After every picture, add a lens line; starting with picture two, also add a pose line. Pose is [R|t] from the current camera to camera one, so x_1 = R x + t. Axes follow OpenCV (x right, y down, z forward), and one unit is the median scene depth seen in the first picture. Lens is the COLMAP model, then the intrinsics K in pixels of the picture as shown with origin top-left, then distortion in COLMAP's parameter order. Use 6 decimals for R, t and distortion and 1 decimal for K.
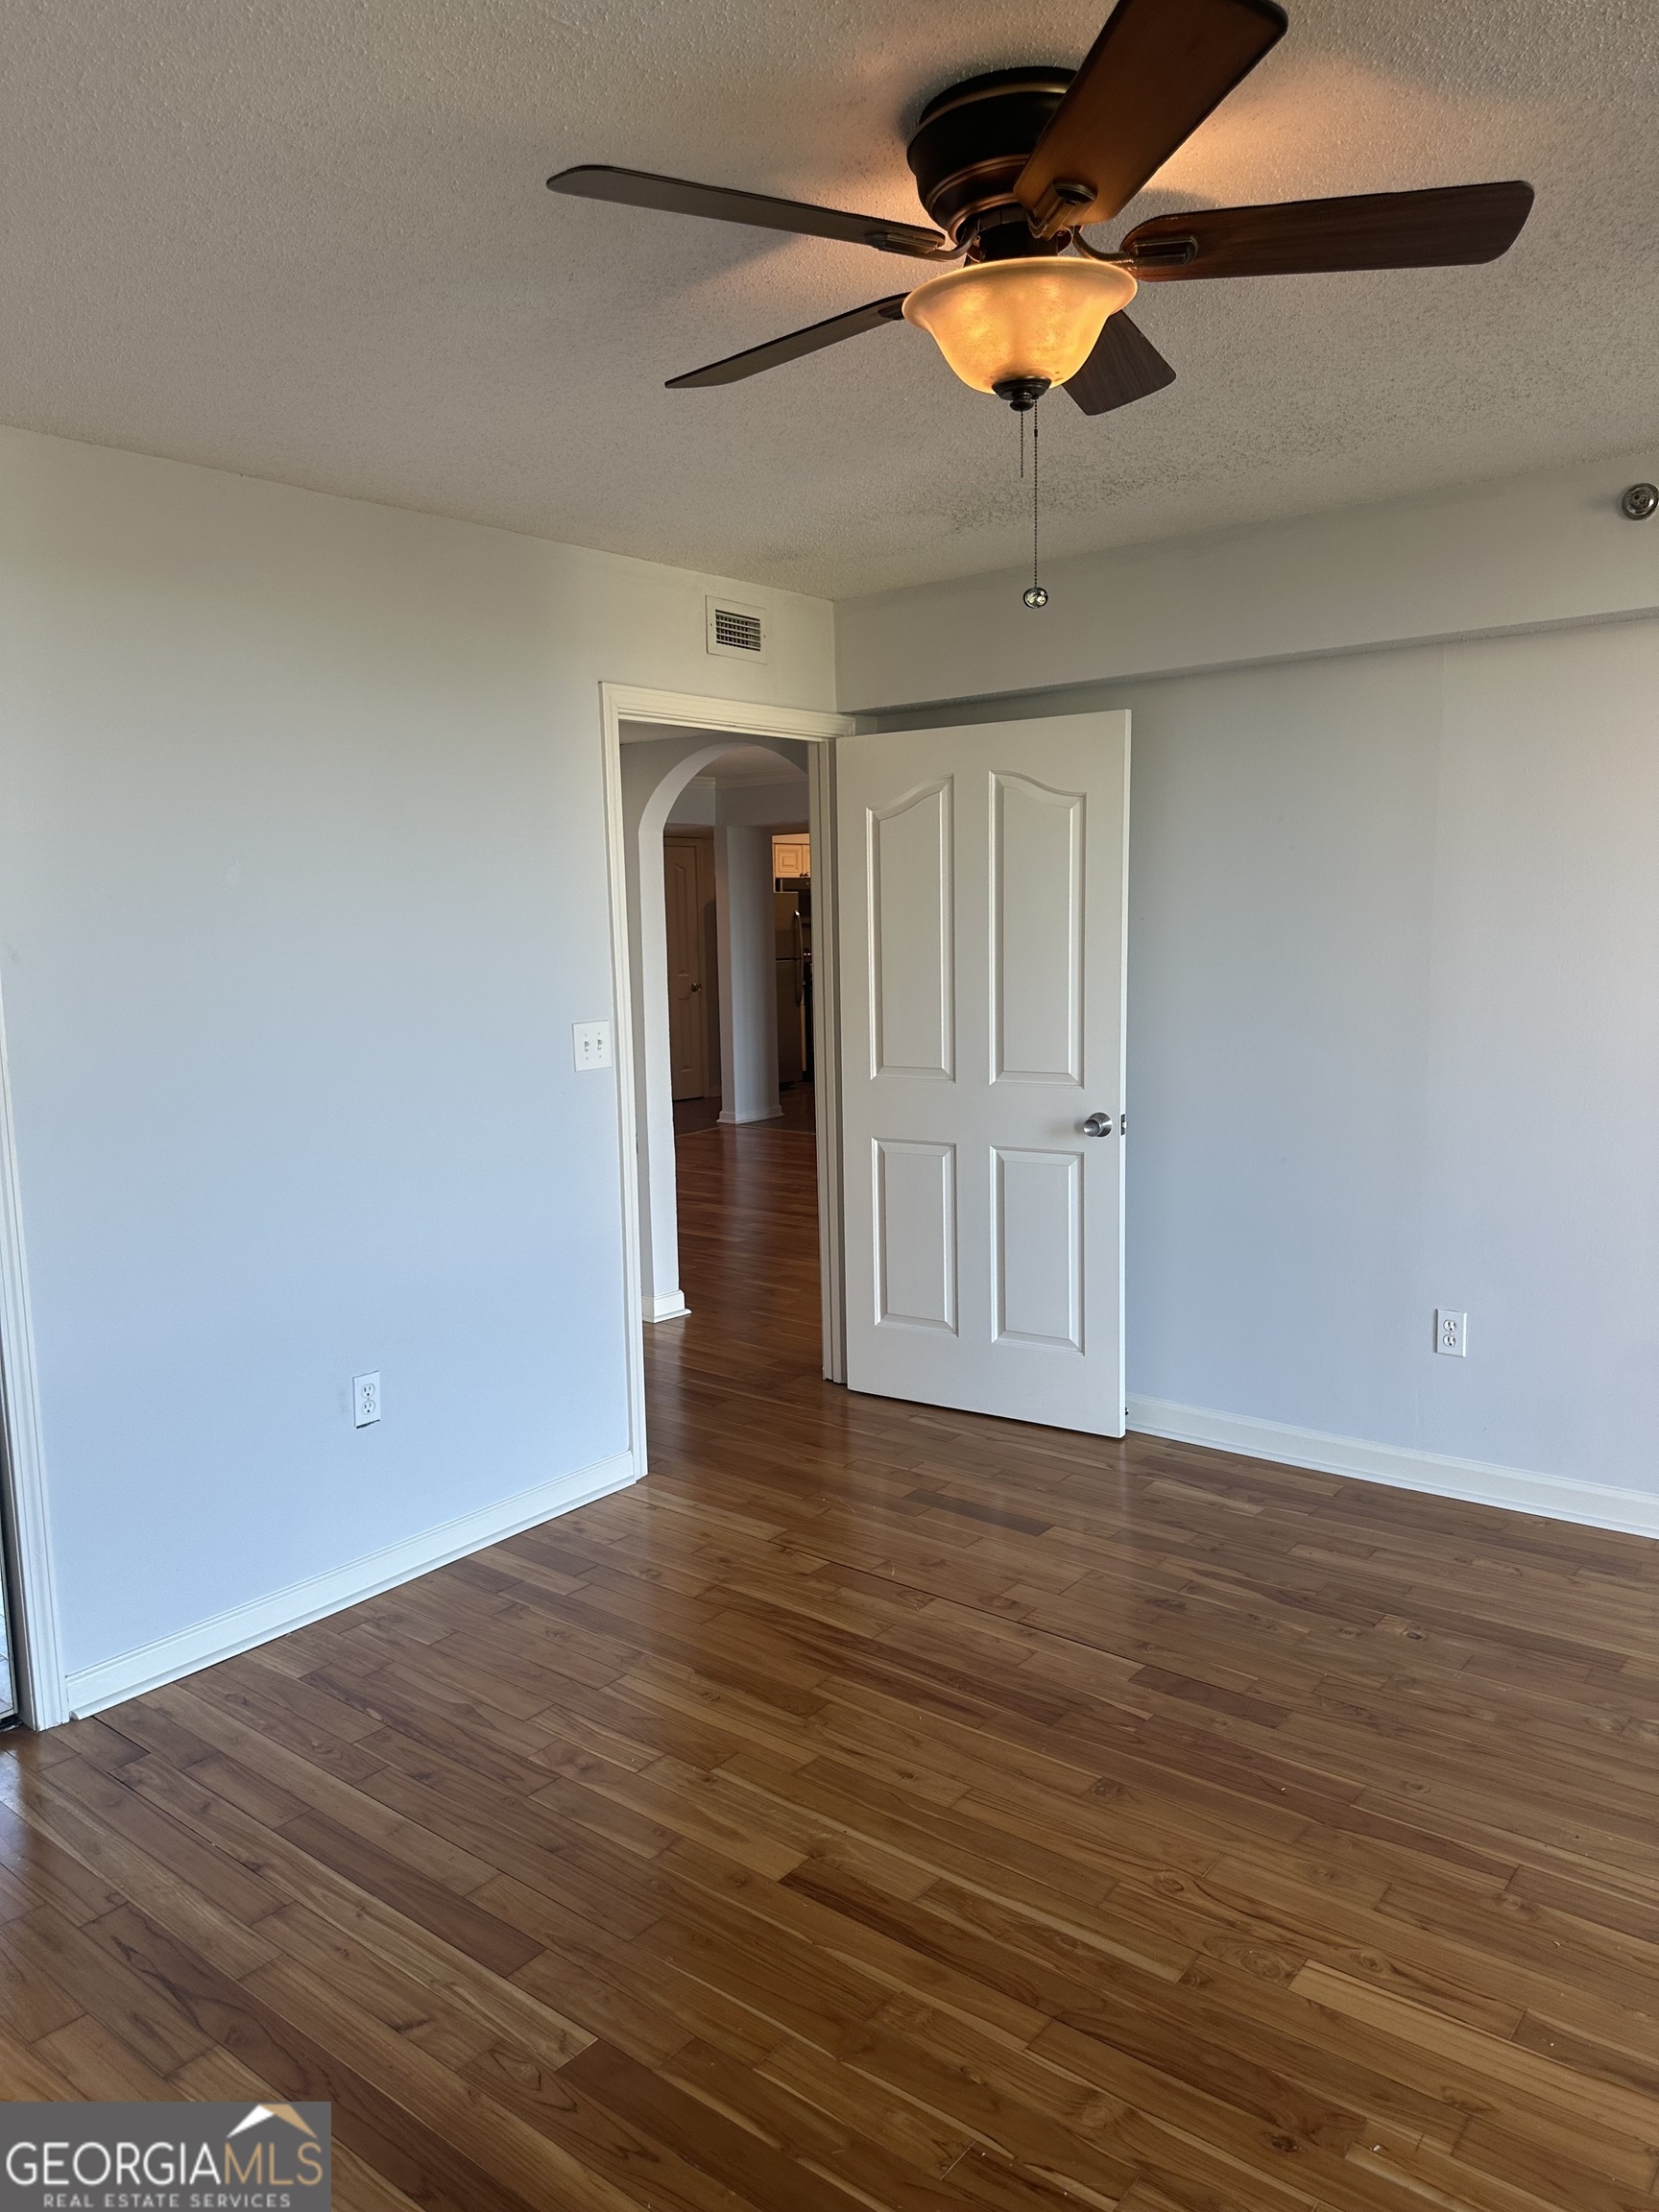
lens RADIAL K [[1551.4, 0, 816.3], [0, 1551.4, 1123.6], [0, 0, 1]] dist [0.060543, -0.069703]
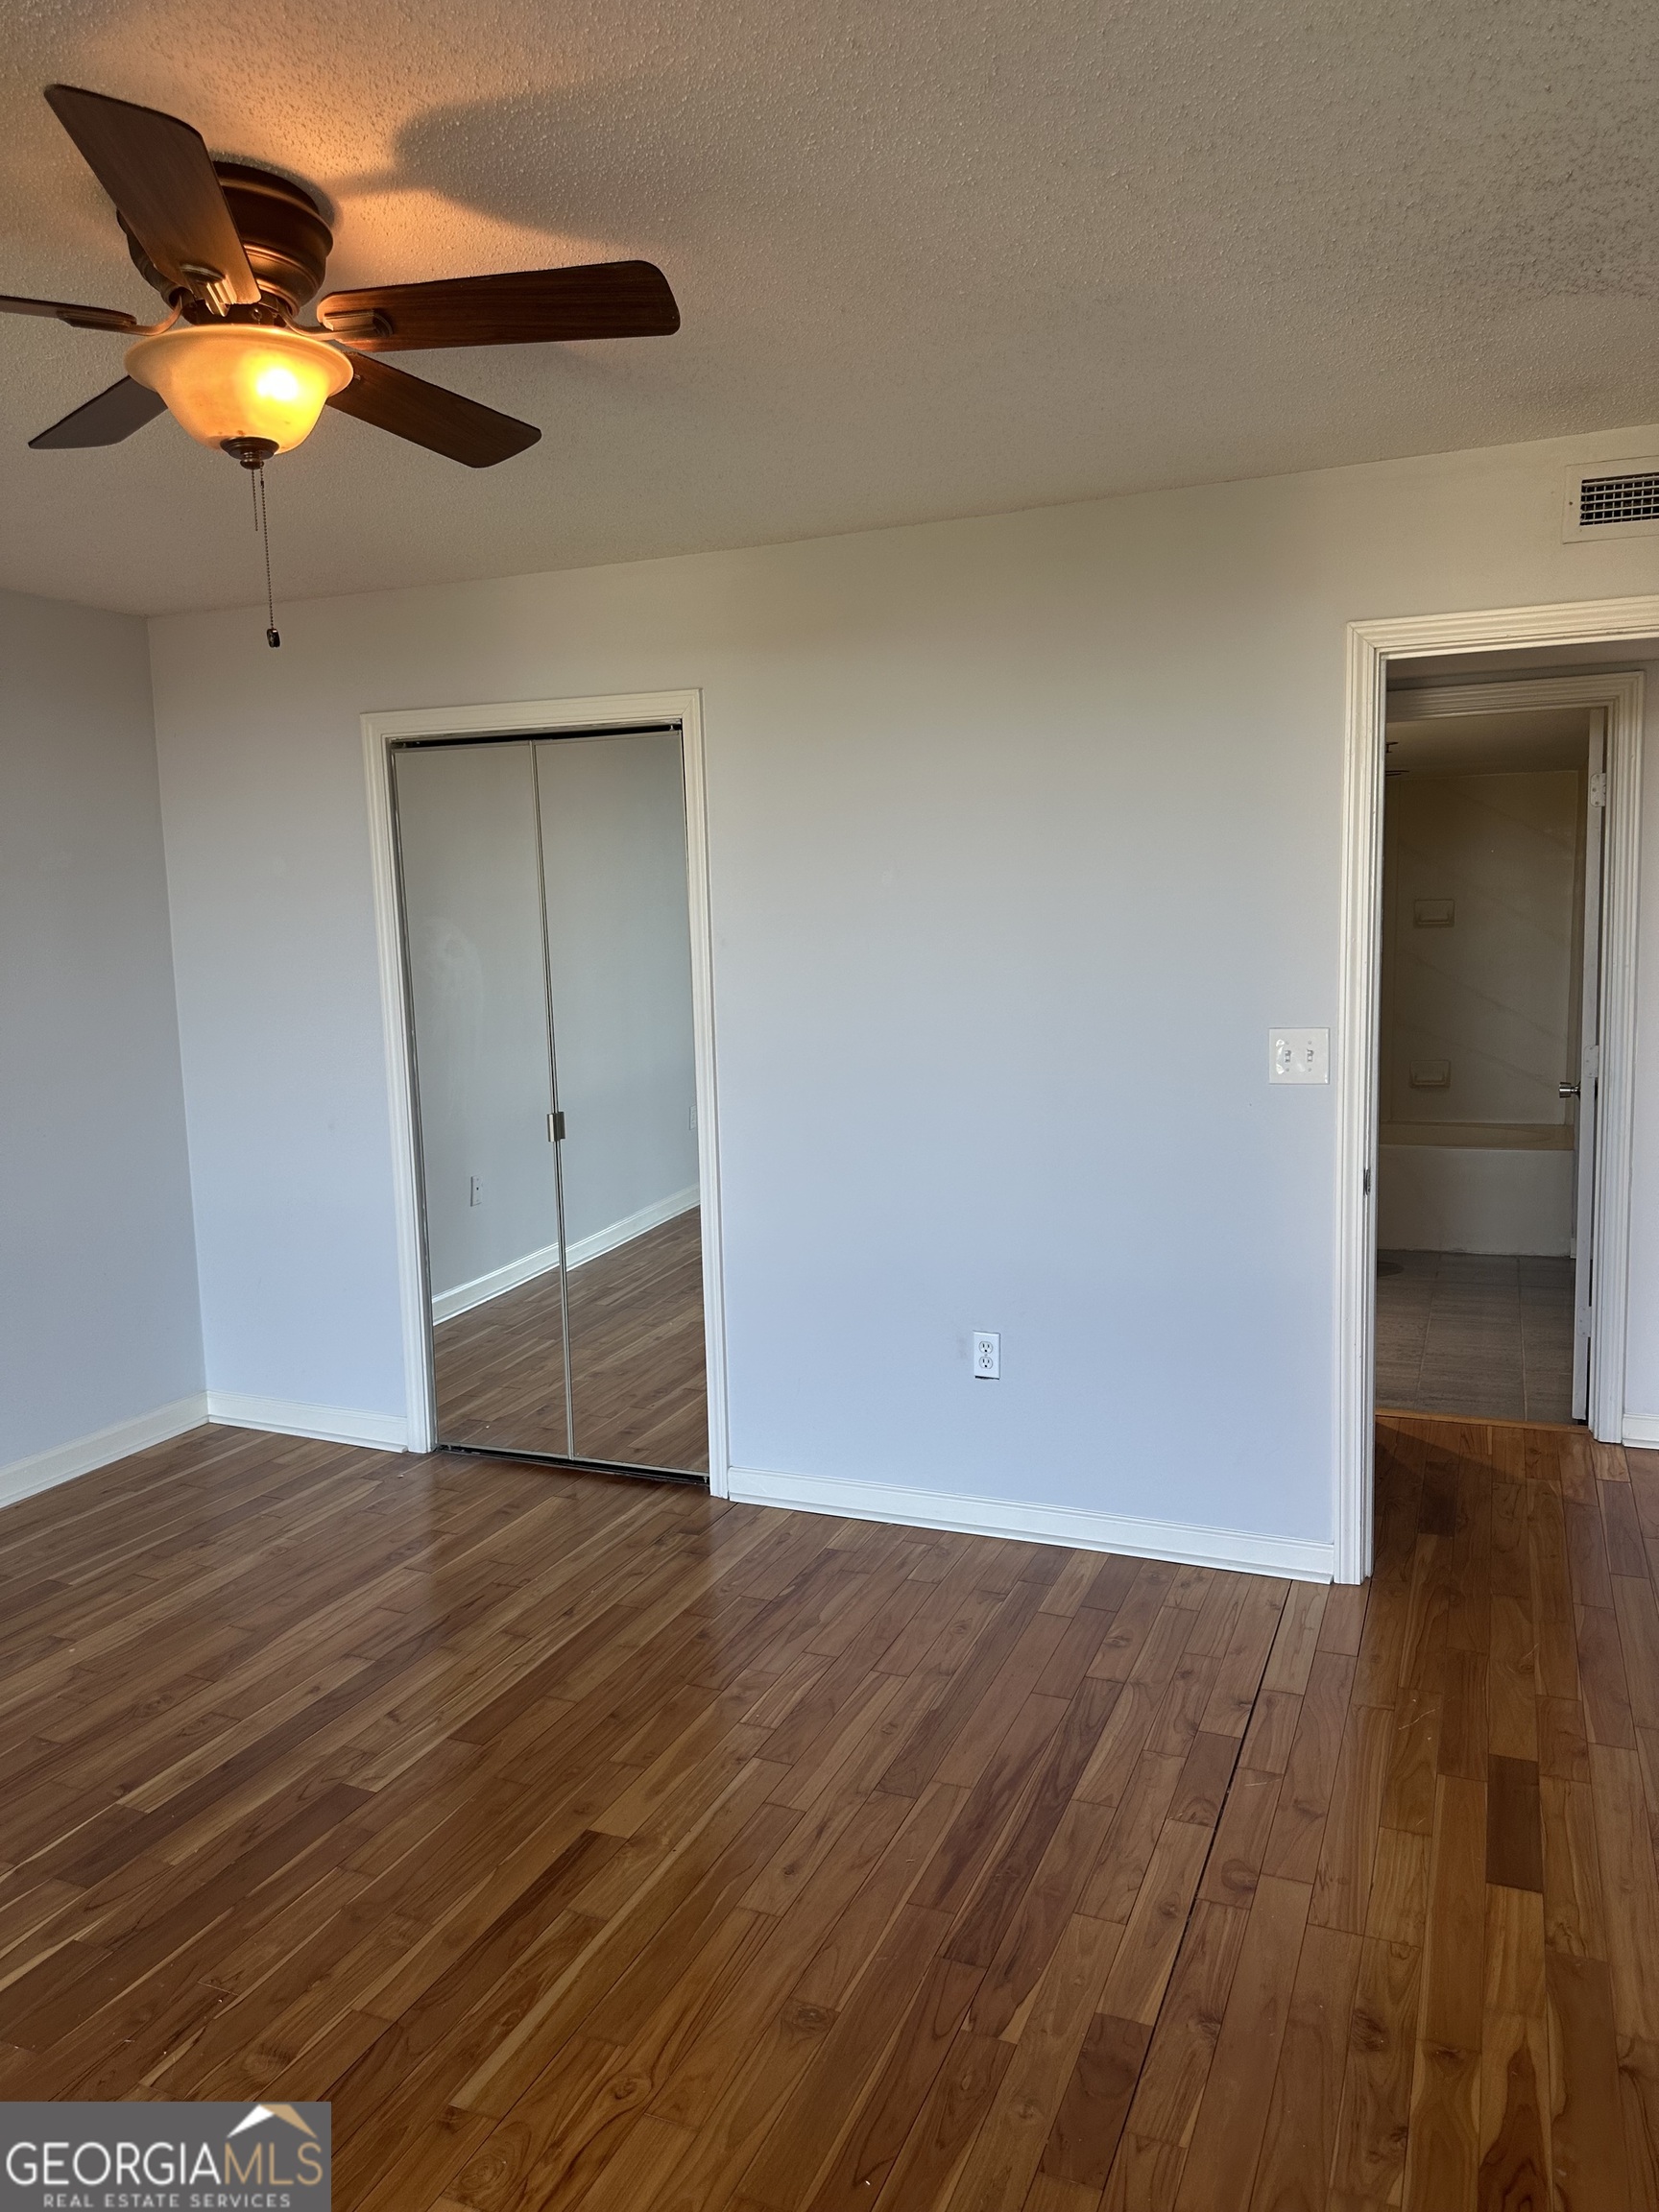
lens RADIAL K [[1551.4, 0, 808.1], [0, 1551.4, 1122.0], [0, 0, 1]] dist [0.060543, -0.069703]
pose [[0.286179, 0.143970, -0.947298, 0.842532], [-0.114928, 0.986668, 0.115233, -0.116232], [0.951259, 0.075894, 0.298910, 0.690517]]
